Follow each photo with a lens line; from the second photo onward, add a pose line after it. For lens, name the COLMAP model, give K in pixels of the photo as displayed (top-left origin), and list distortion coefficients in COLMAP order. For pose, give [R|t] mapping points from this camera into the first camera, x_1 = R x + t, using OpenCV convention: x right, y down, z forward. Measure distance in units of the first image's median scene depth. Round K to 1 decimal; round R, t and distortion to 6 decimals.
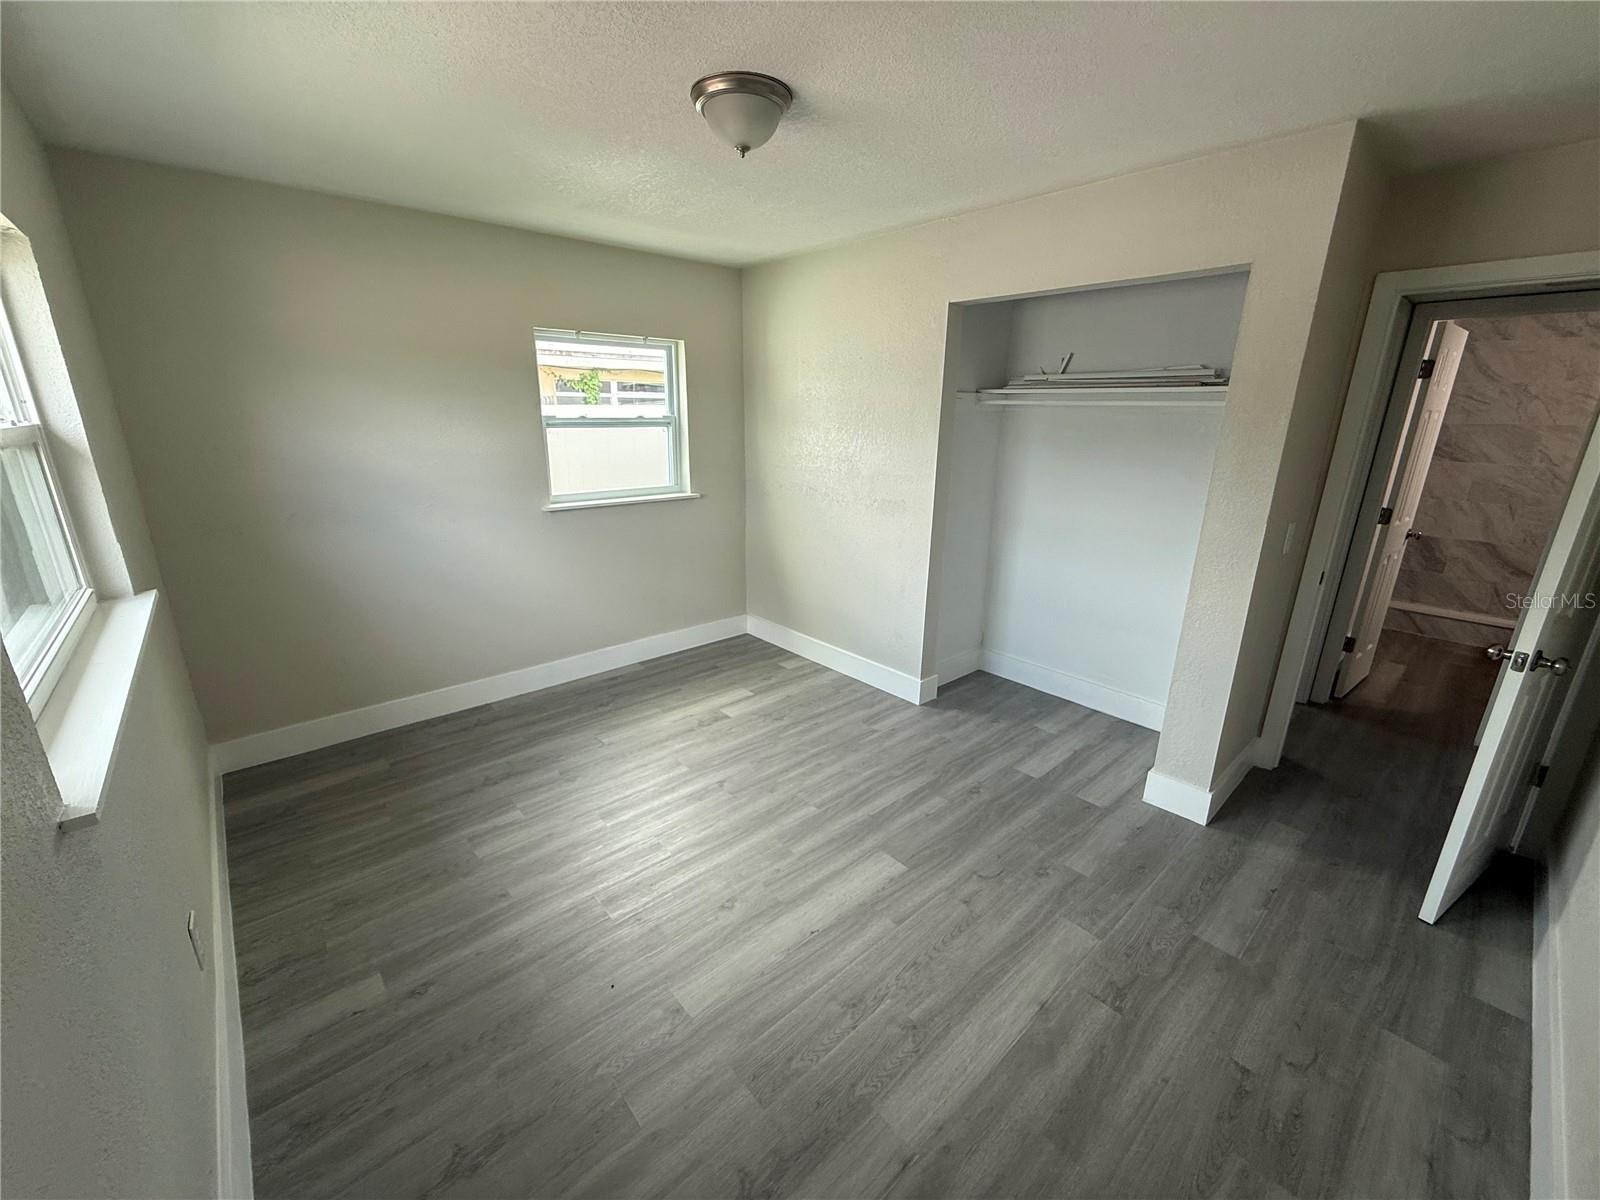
lens RADIAL K [[640.4, 0, 804.8], [0, 640.4, 601.6], [0, 0, 1]] dist [0.003574, 0.000218]
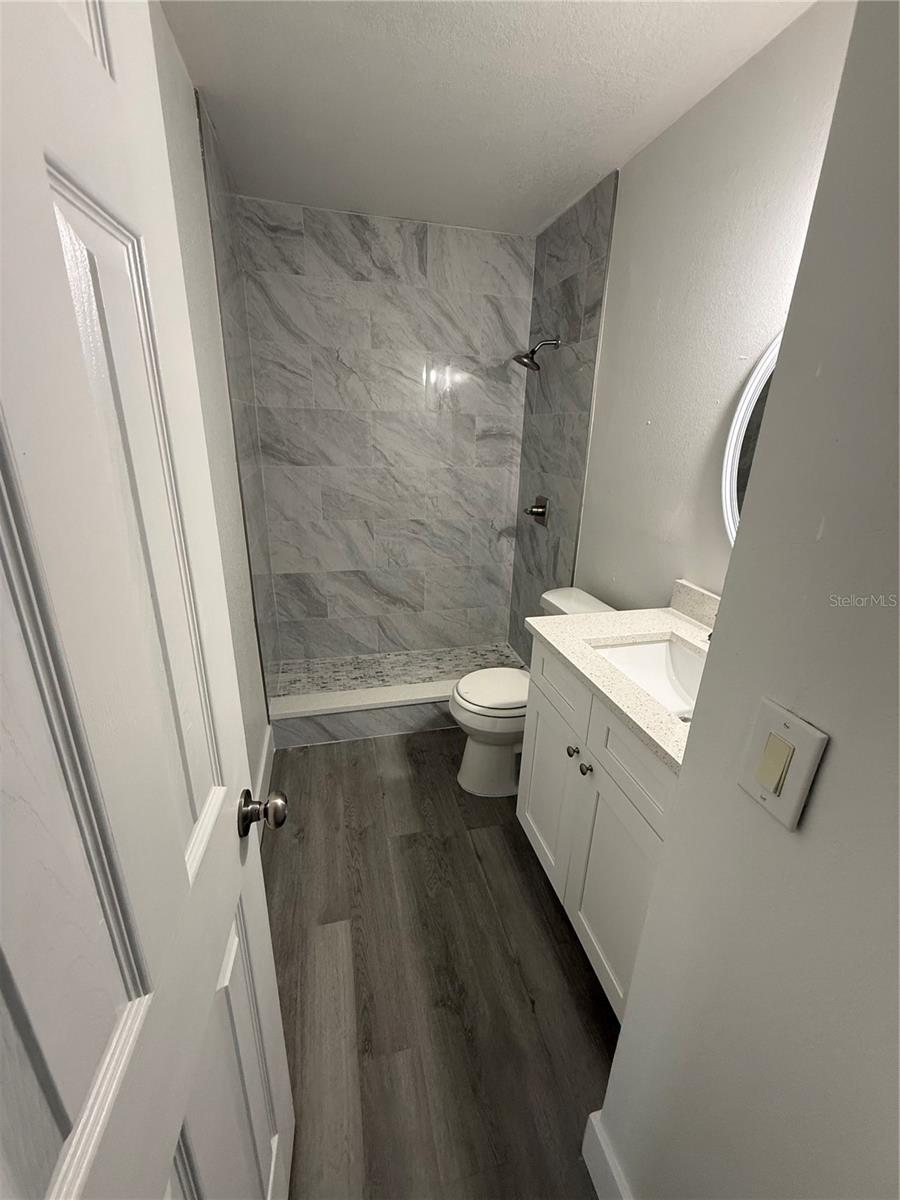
lens RADIAL K [[480.3, 0, 446.2], [0, 480.3, 597.6], [0, 0, 1]] dist [0.003574, 0.000218]
pose [[0.476090, -0.288583, 0.830698, 0.632932], [0.234245, 0.952110, 0.196511, -0.149085], [-0.847625, 0.101030, 0.520889, 0.621460]]
